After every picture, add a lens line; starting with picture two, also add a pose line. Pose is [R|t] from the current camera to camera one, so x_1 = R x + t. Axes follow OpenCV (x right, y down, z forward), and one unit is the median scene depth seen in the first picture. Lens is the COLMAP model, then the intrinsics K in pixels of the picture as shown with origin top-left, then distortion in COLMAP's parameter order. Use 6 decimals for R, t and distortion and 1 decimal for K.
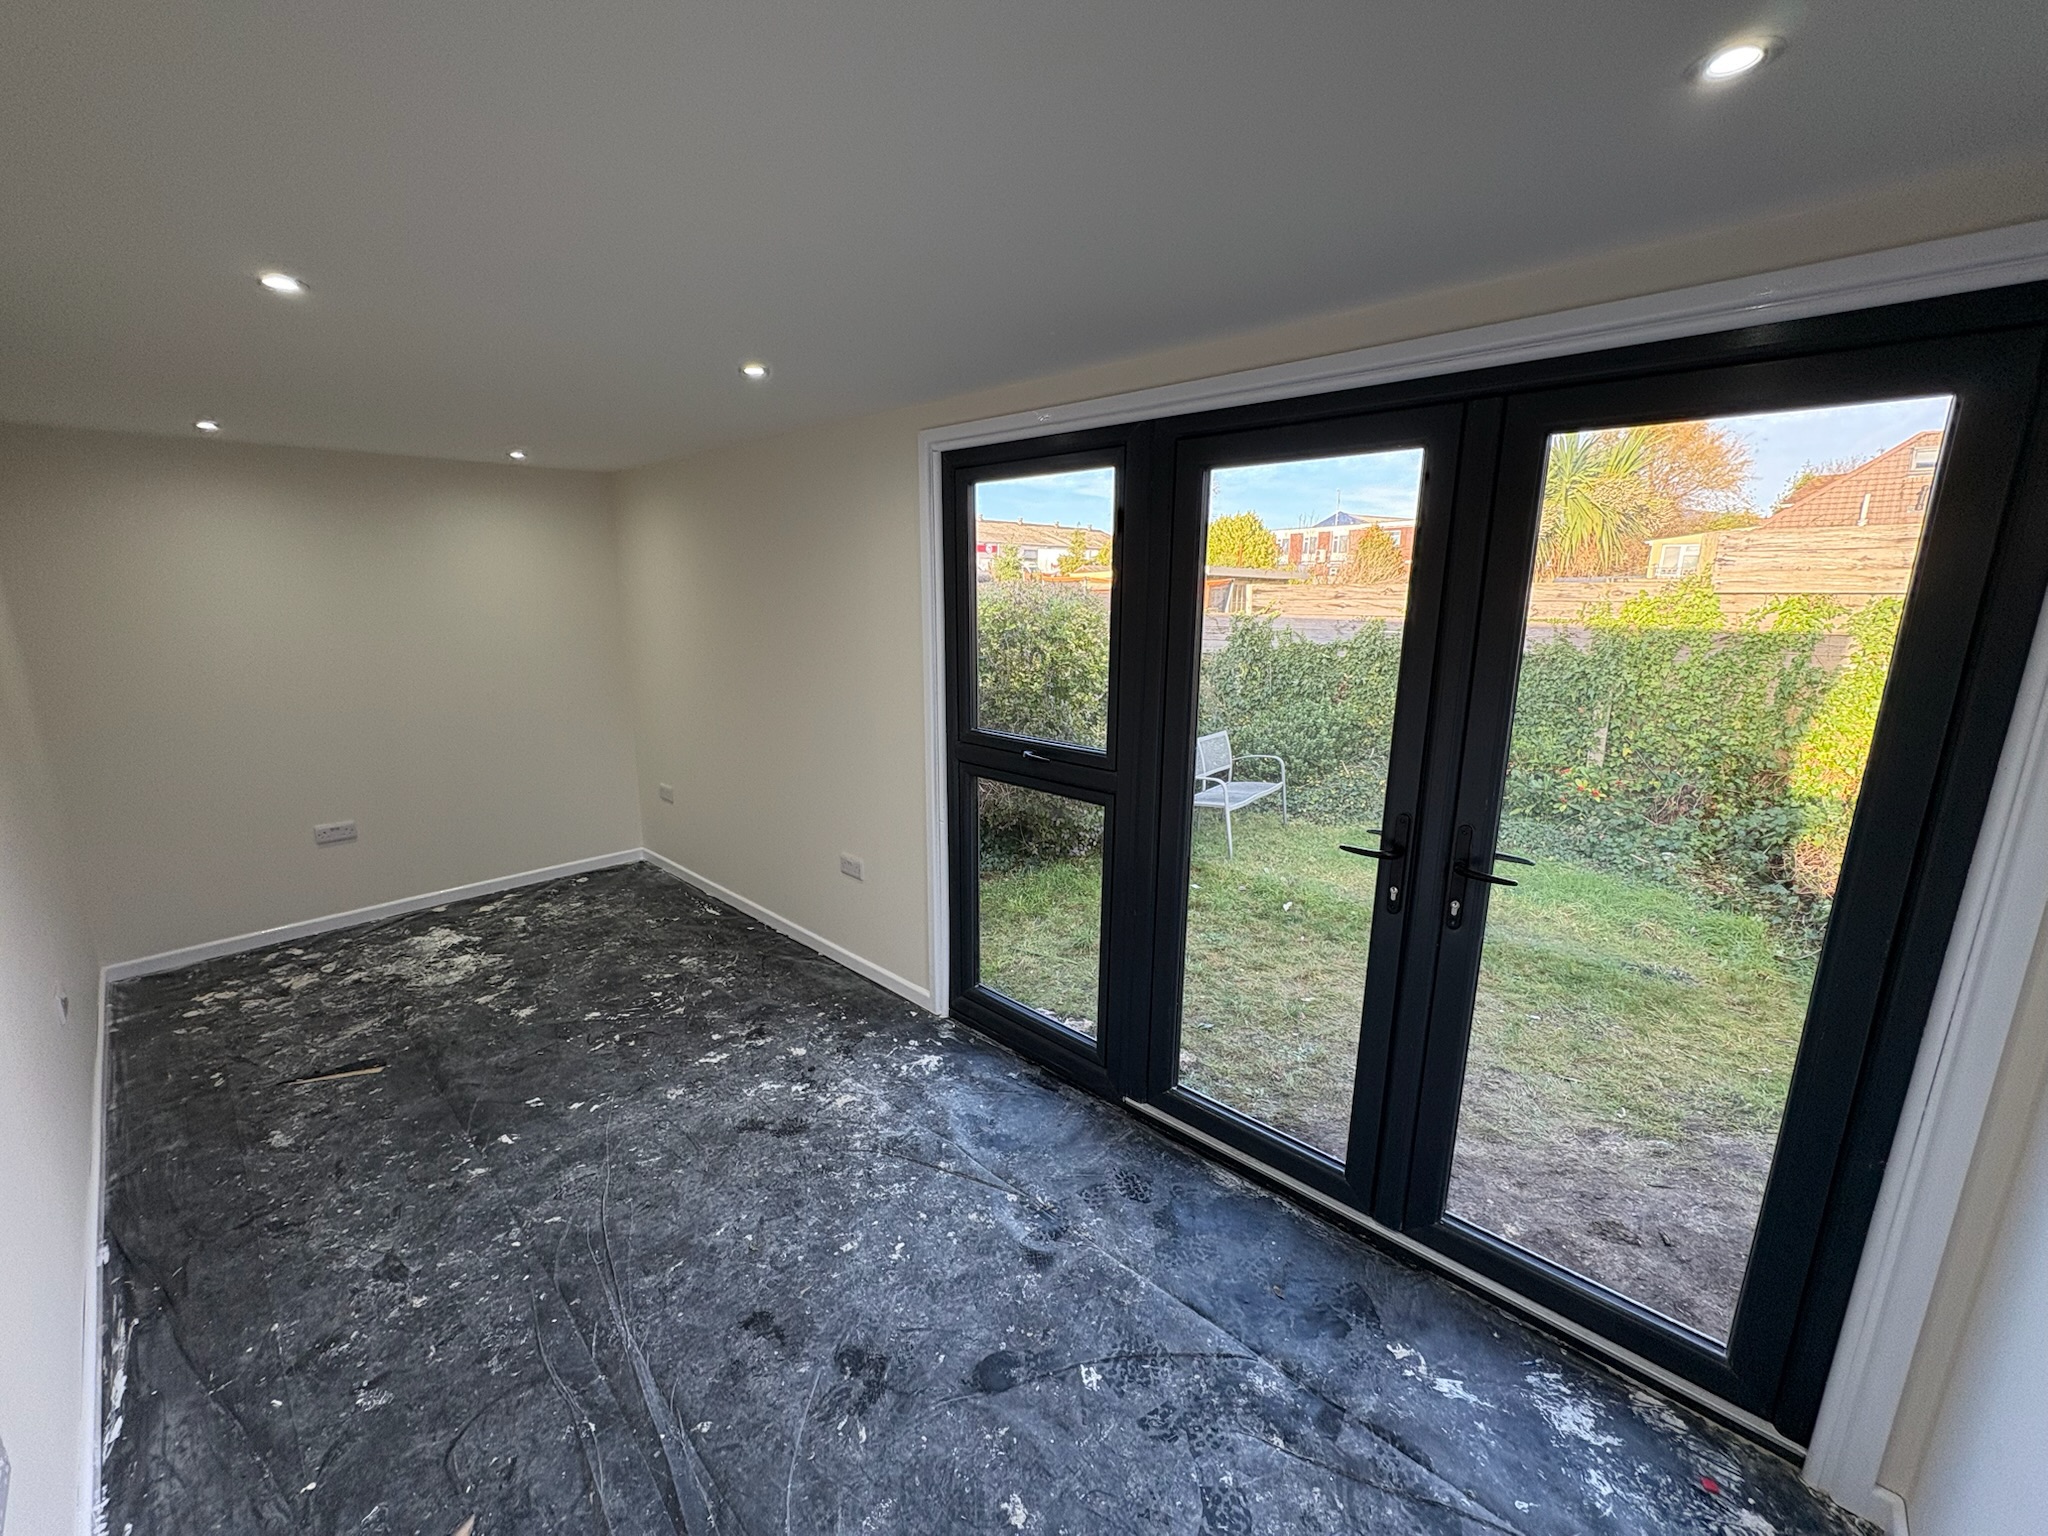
lens RADIAL K [[807.6, 0, 1022.6], [0, 807.6, 764.9], [0, 0, 1]] dist [-0.001287, -0.000224]
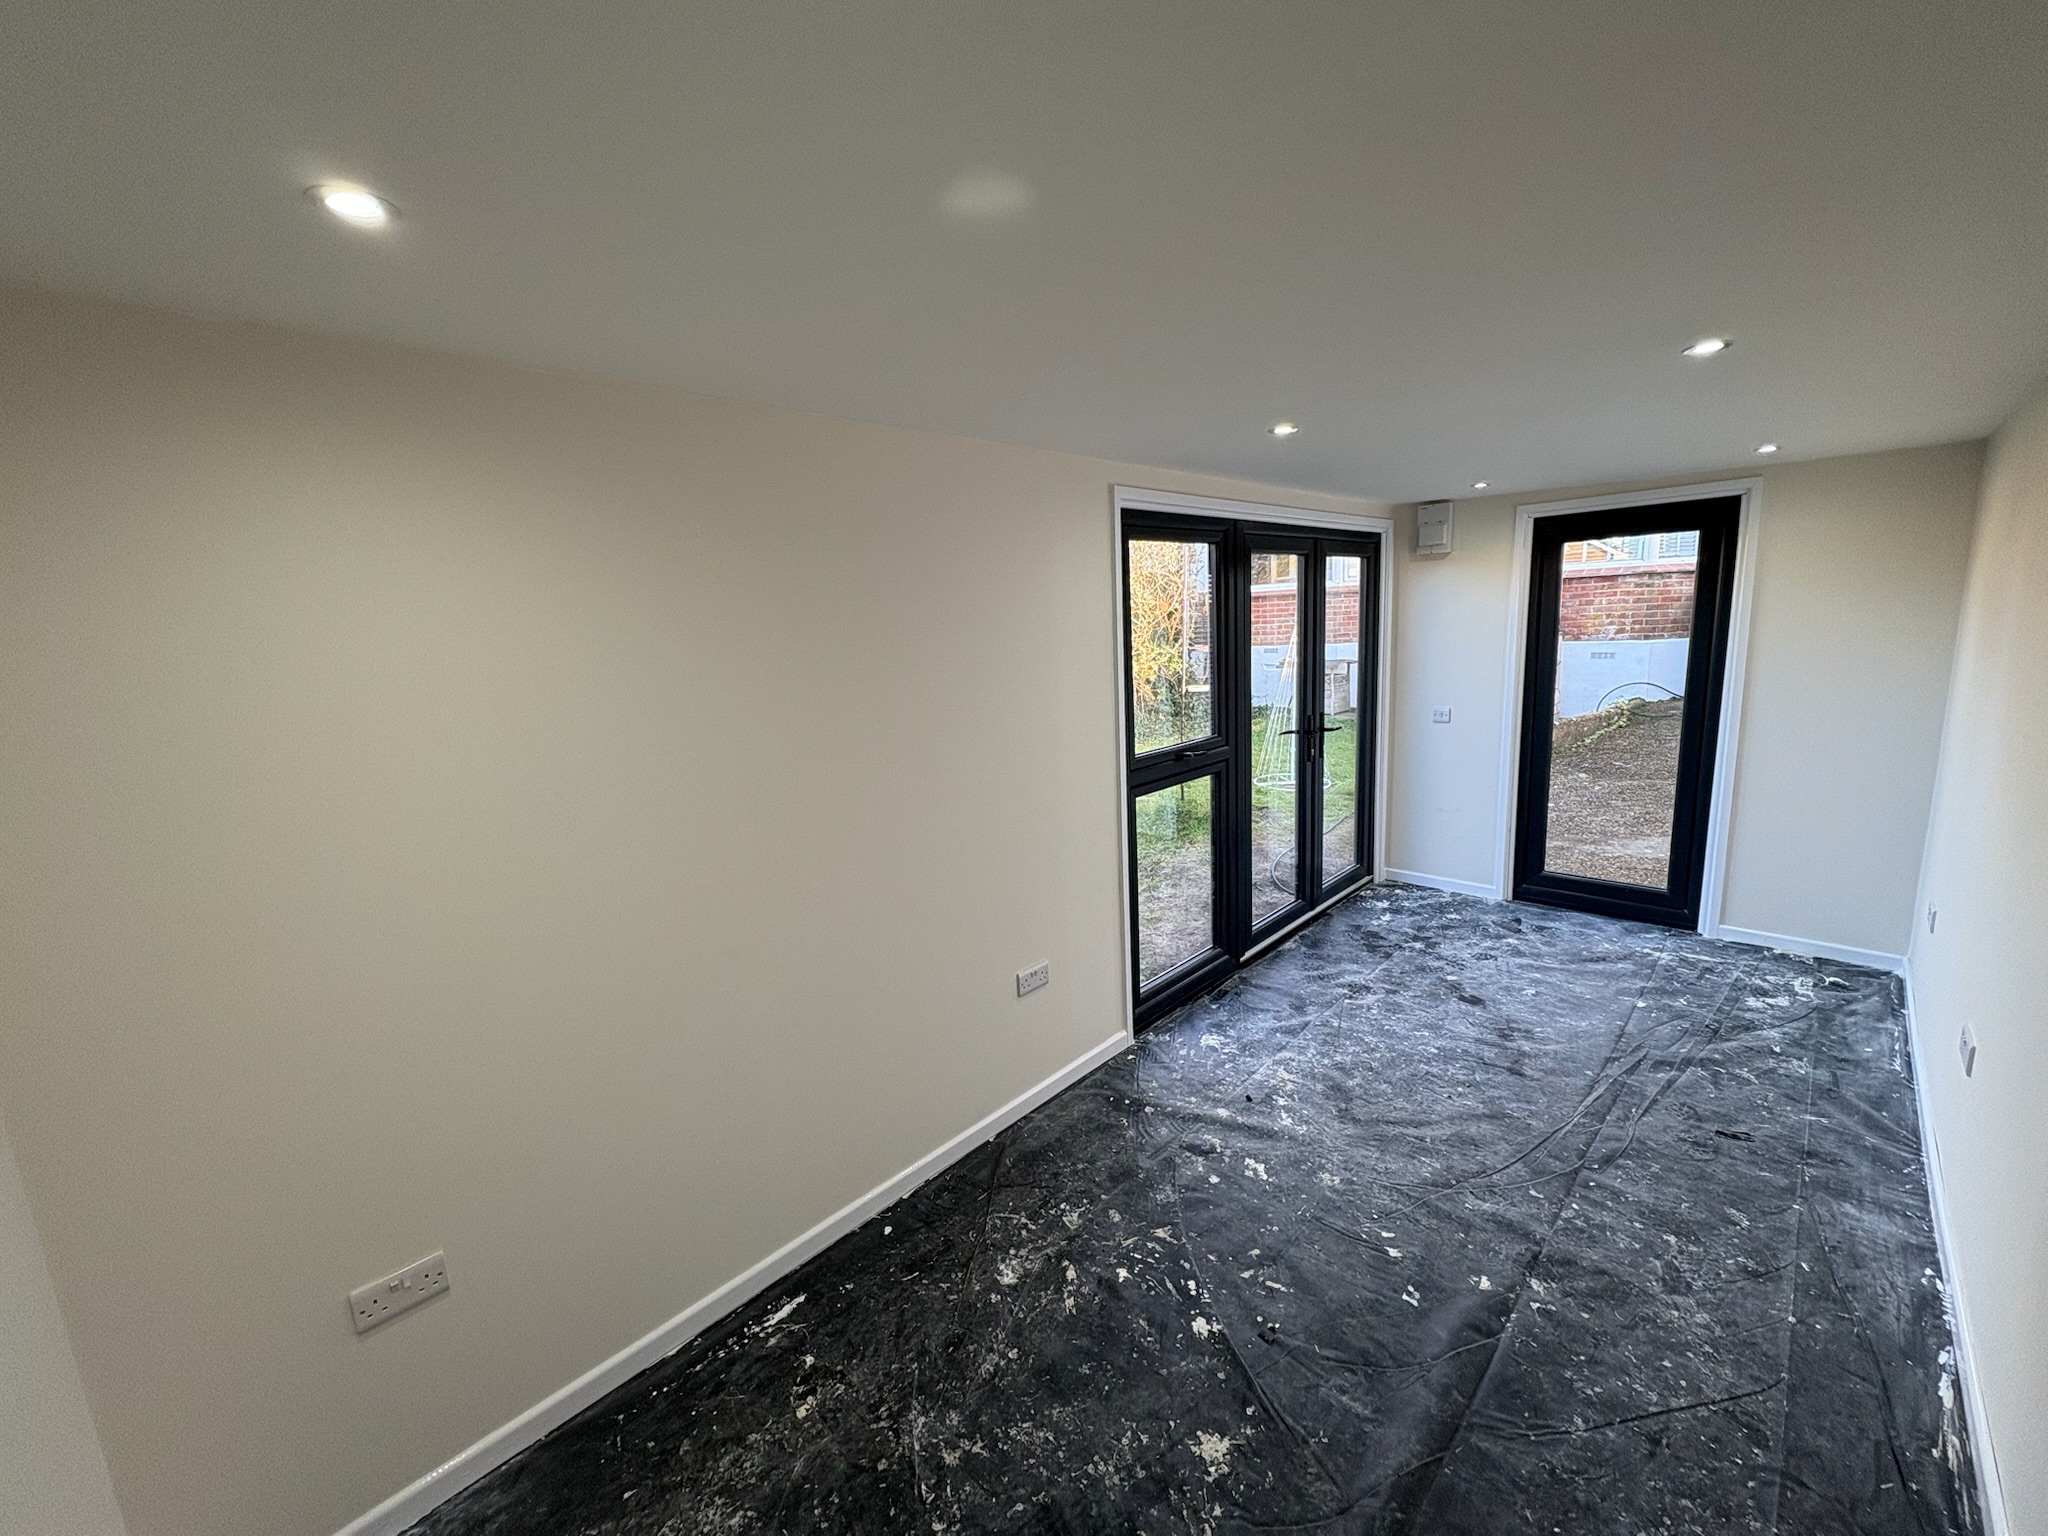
lens RADIAL K [[807.6, 0, 1011.8], [0, 807.6, 762.3], [0, 0, 1]] dist [-0.001287, -0.000224]
pose [[0.040899, -0.182792, 0.982300, -1.216260], [0.267263, 0.949301, 0.165524, -0.279270], [-0.962755, 0.255762, 0.087679, 1.108761]]
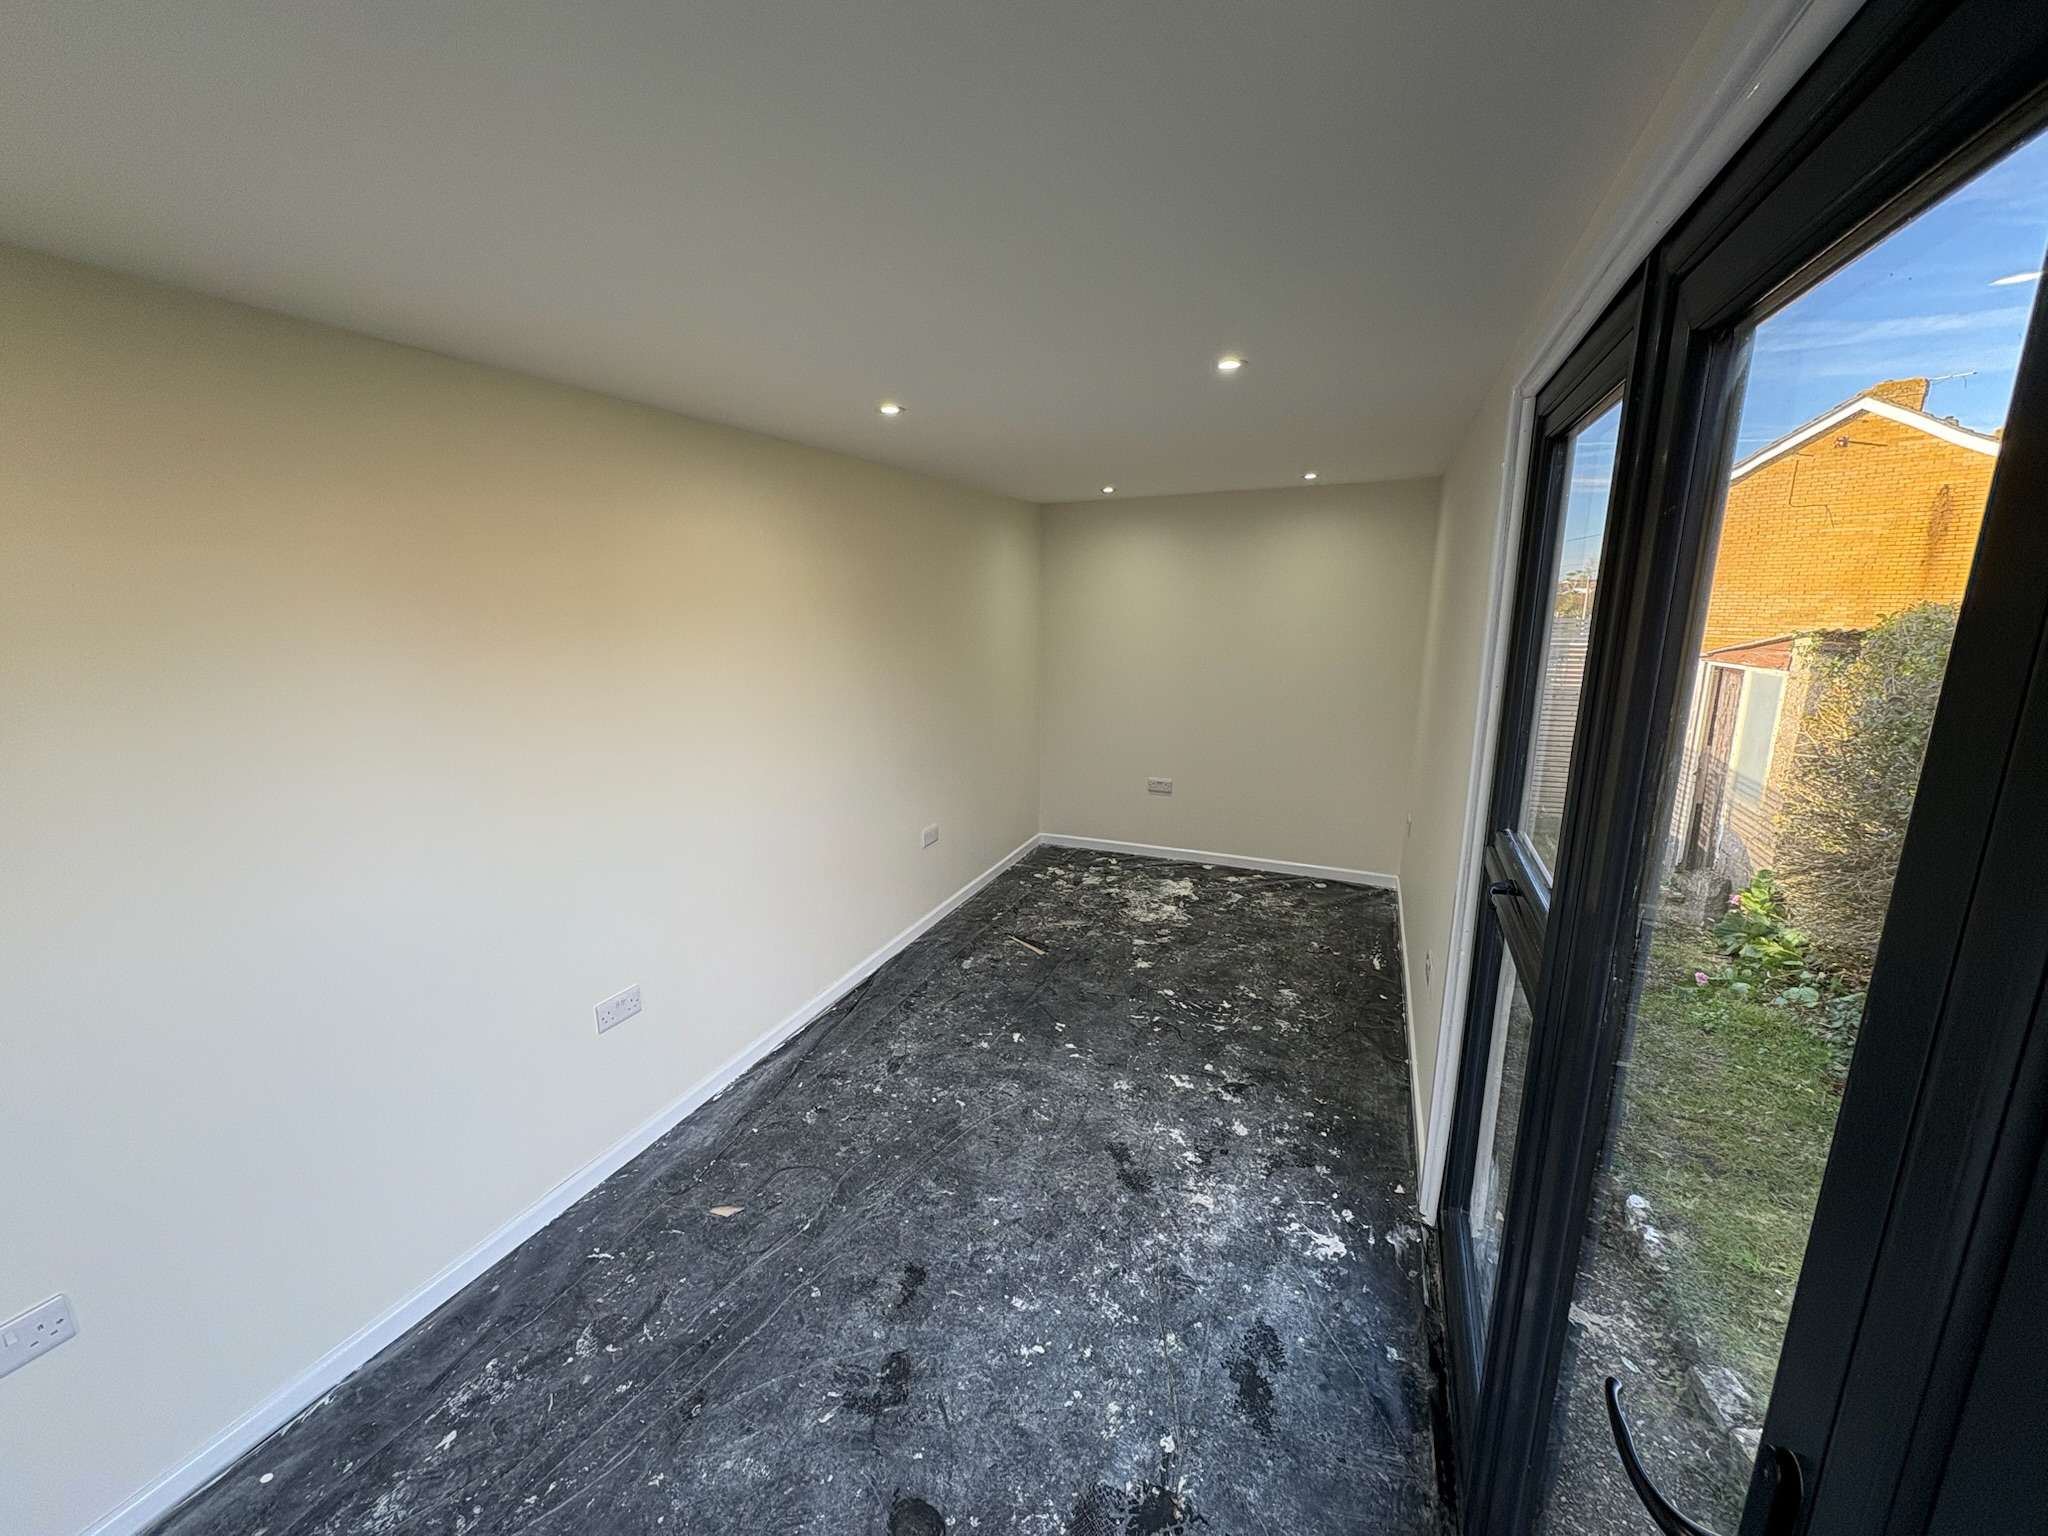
lens RADIAL K [[807.6, 0, 1021.1], [0, 807.6, 768.9], [0, 0, 1]] dist [-0.001287, -0.000224]
pose [[0.337722, 0.194583, -0.920913, 0.398663], [-0.197533, 0.971262, 0.132781, -0.102830], [0.920285, 0.137068, 0.366453, 0.424206]]
